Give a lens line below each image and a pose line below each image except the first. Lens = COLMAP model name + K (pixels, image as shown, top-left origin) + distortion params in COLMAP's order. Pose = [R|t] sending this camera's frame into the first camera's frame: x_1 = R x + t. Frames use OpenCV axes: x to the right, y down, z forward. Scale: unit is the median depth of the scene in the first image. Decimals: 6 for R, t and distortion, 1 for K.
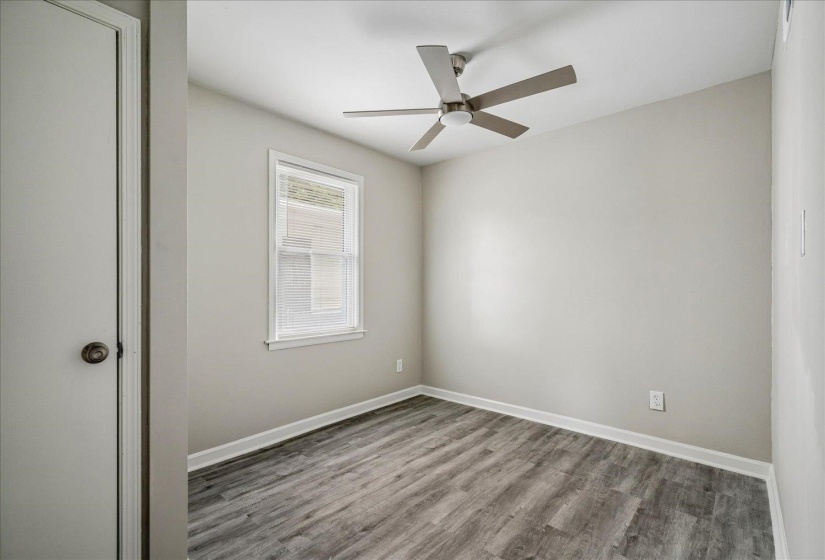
lens RADIAL K [[374.0, 0, 414.9], [0, 374.0, 285.4], [0, 0, 1]] dist [-0.002330, 0.001522]
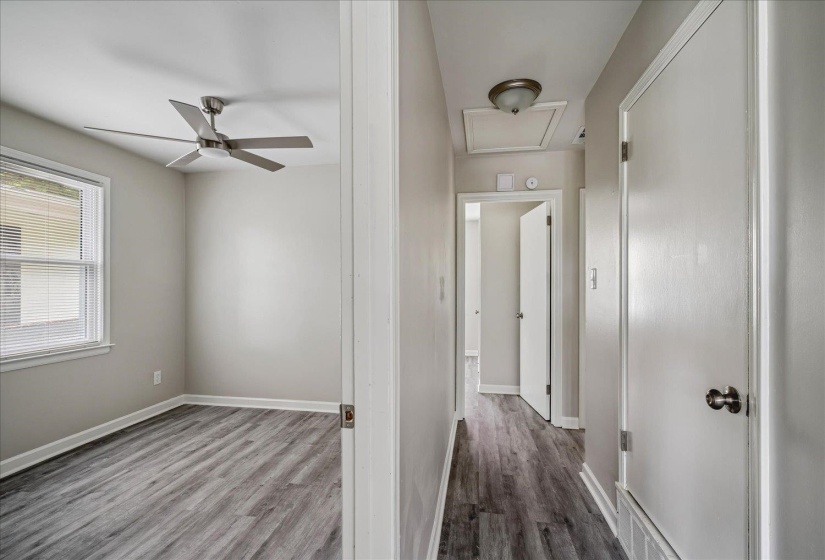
lens RADIAL K [[374.0, 0, 414.9], [0, 374.0, 285.4], [0, 0, 1]] dist [-0.002330, 0.001522]
pose [[0.852301, 0.000394, 0.523051, 0.033229], [-0.003358, 0.999983, 0.004718, -0.048943], [-0.523040, -0.005777, 0.852288, -0.269352]]
